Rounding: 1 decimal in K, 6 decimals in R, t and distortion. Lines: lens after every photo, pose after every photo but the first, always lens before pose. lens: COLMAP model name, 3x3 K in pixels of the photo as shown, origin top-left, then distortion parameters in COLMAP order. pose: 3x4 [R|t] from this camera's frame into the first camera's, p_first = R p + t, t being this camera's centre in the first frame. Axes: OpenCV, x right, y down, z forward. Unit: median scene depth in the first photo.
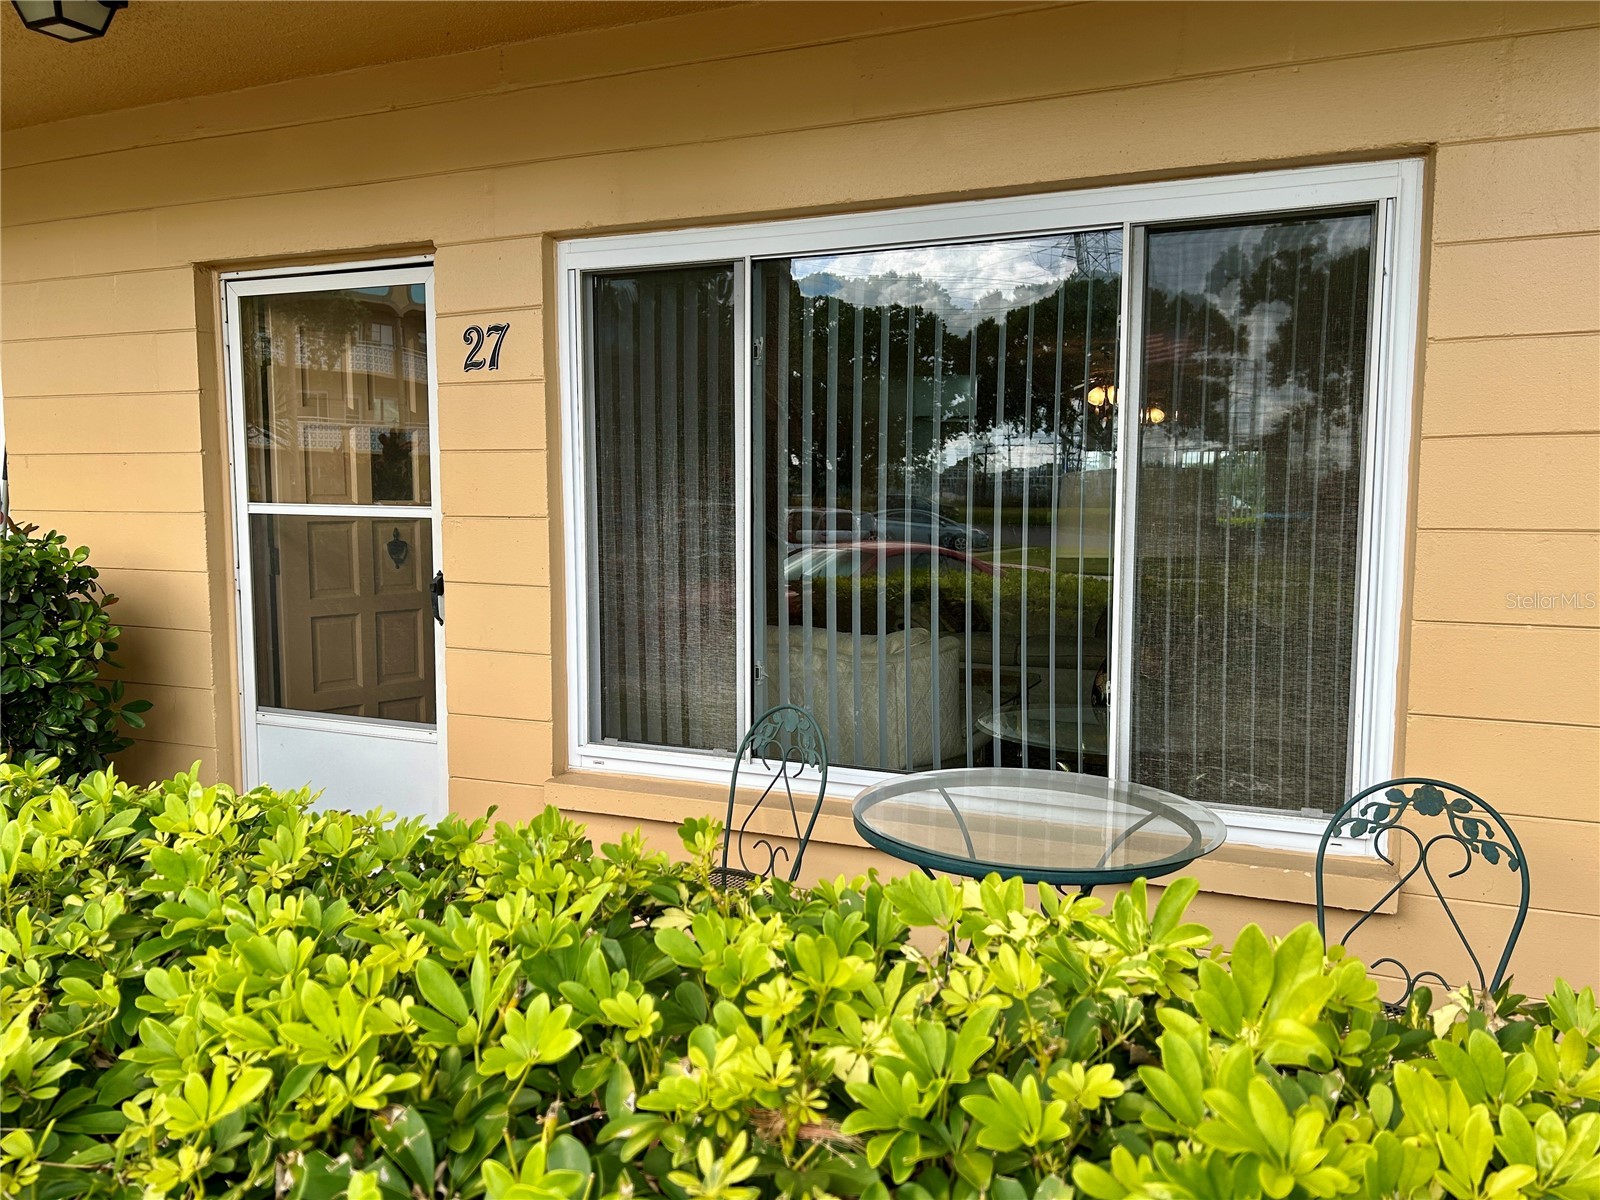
lens RADIAL K [[1220.5, 0, 800.4], [0, 1220.5, 603.4], [0, 0, 1]] dist [0.033851, -0.021947]
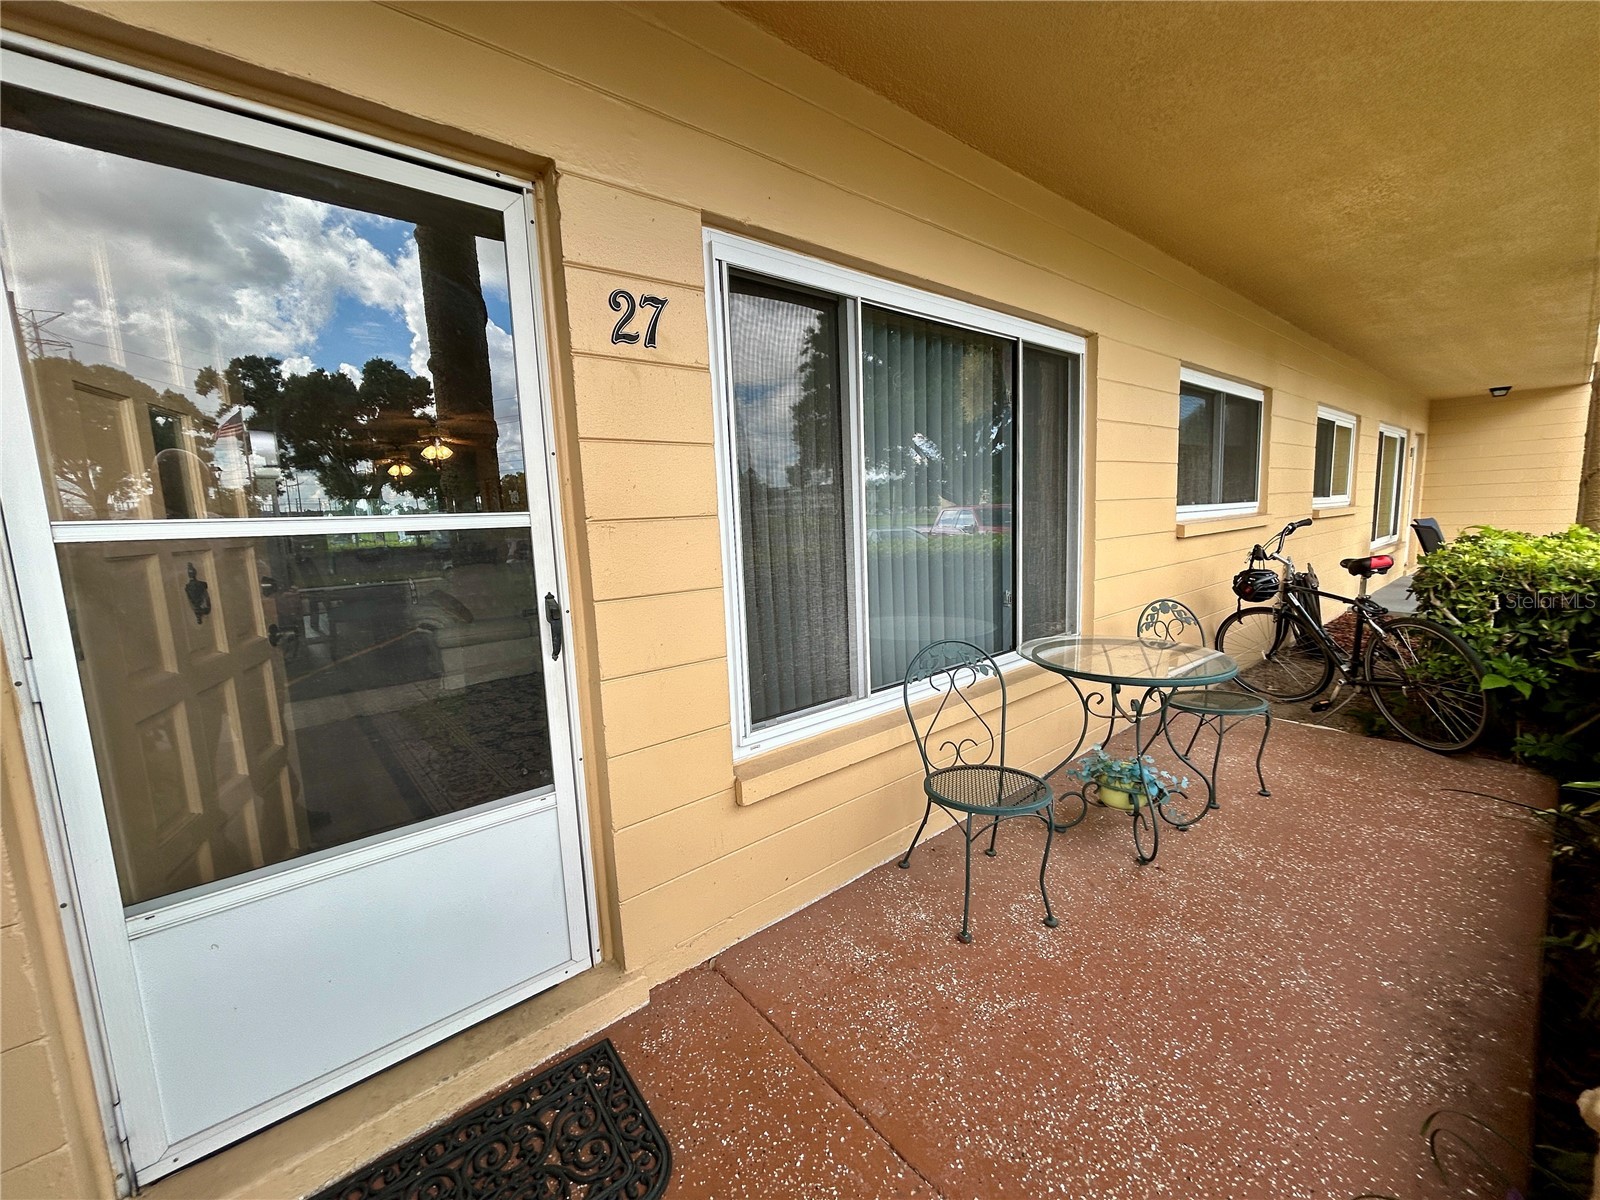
lens RADIAL K [[643.0, 0, 801.8], [0, 643.0, 593.9], [0, 0, 1]] dist [-0.001132, 0.000843]
pose [[0.446364, -0.130852, 0.885233, -0.629942], [0.124814, 0.988685, 0.083208, -0.042406], [-0.886104, 0.073349, 0.457646, 0.706980]]
